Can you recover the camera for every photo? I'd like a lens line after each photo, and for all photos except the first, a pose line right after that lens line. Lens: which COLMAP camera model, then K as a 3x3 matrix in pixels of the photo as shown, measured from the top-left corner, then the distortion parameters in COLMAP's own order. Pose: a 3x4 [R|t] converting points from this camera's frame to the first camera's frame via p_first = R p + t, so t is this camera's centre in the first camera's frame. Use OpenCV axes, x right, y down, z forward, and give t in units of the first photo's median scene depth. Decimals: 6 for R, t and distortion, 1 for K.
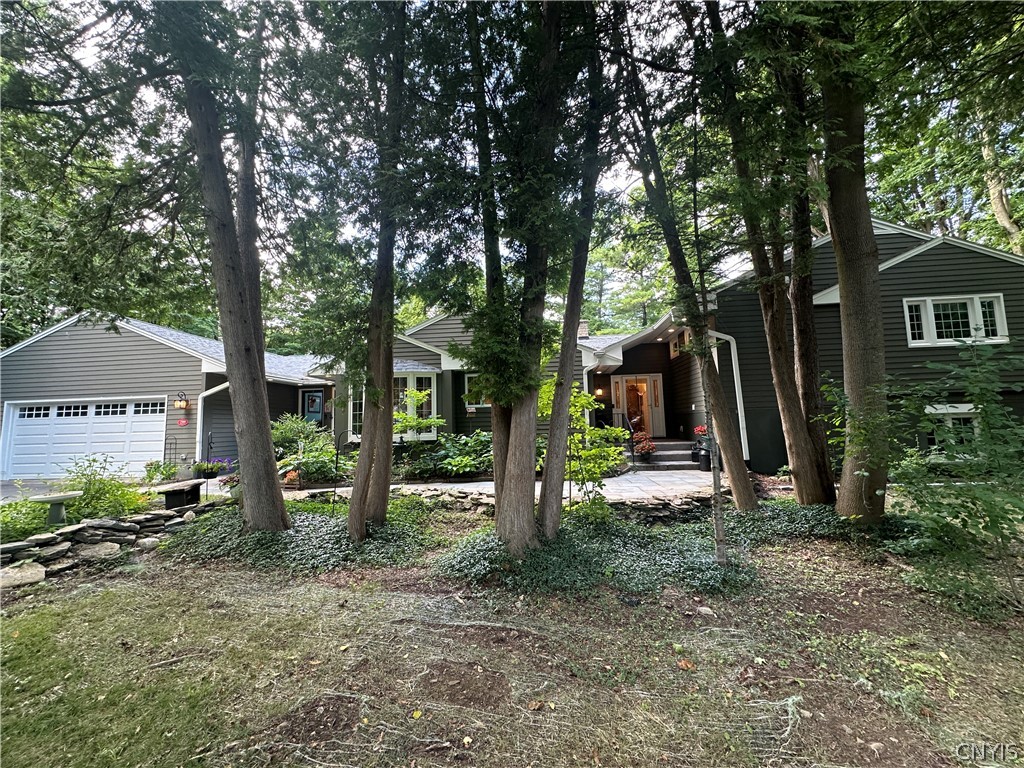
lens RADIAL K [[408.6, 0, 513.1], [0, 408.6, 384.7], [0, 0, 1]] dist [-0.001166, 0.000273]
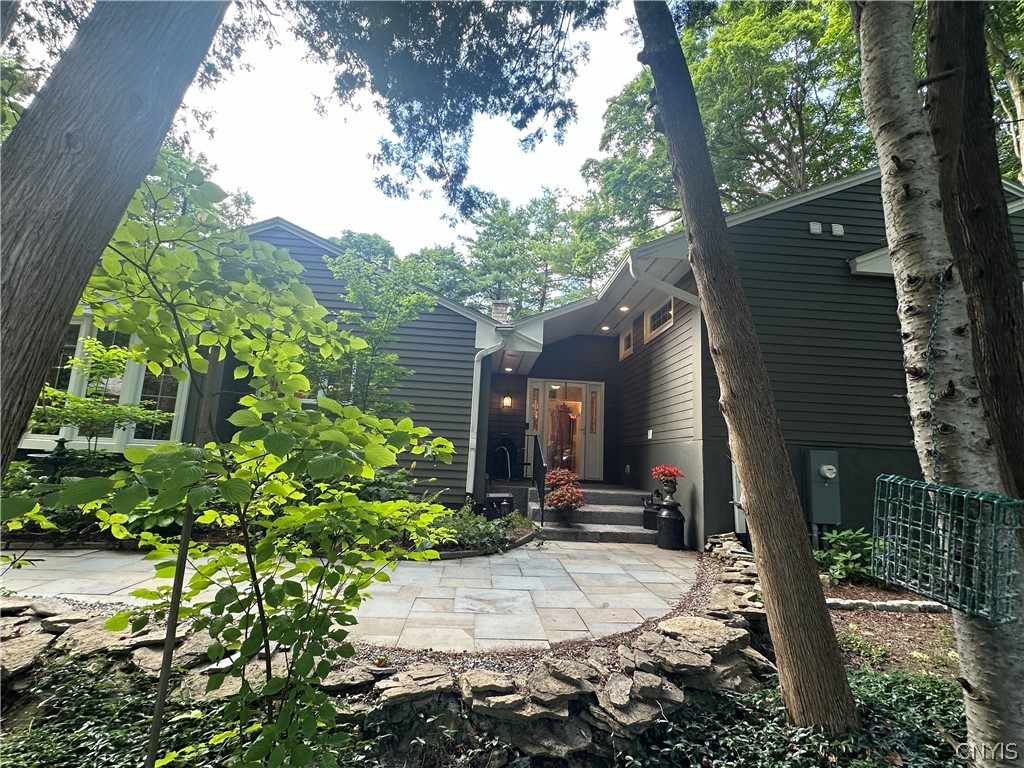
lens RADIAL K [[466.5, 0, 510.8], [0, 466.5, 387.5], [0, 0, 1]] dist [0.000730, 0.000073]
pose [[0.984409, 0.098325, 0.145846, 0.250452], [-0.090417, 0.994100, -0.059908, 0.088411], [-0.150876, 0.045787, 0.987492, 0.660814]]
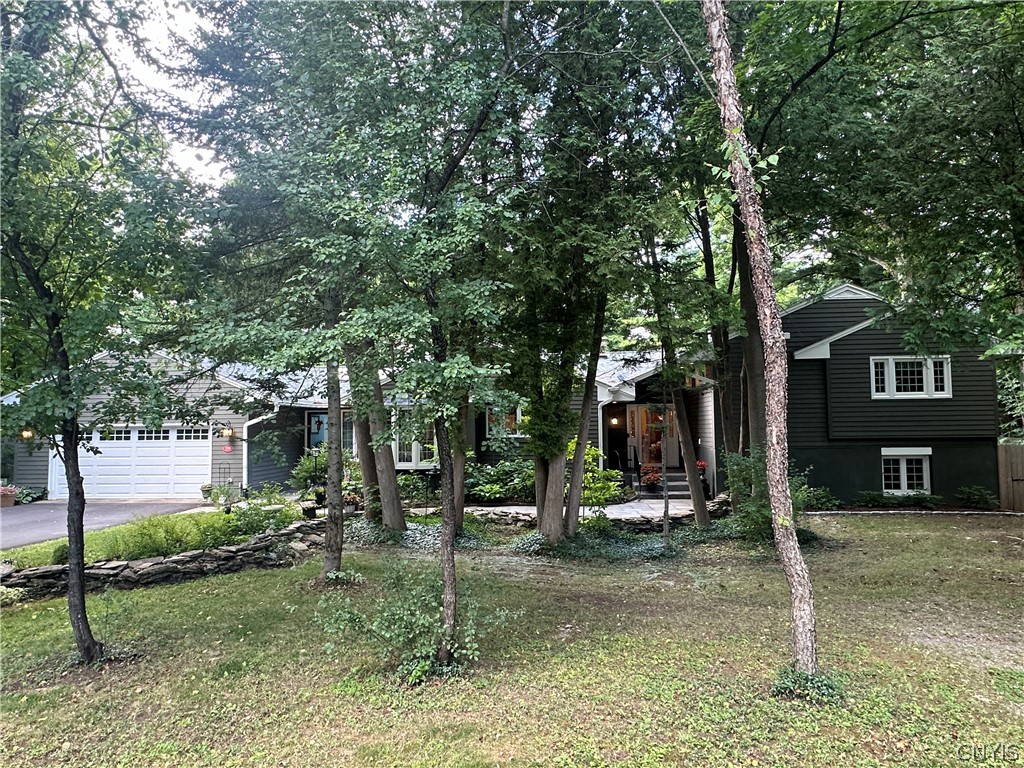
lens RADIAL K [[637.7, 0, 512.0], [0, 637.7, 384.0], [0, 0, 1]] dist [0.002666, 0.000346]
pose [[0.999566, 0.019132, 0.022379, -0.177974], [-0.019715, 0.999464, 0.026148, -0.250304], [-0.021867, -0.026577, 0.999408, -1.272901]]
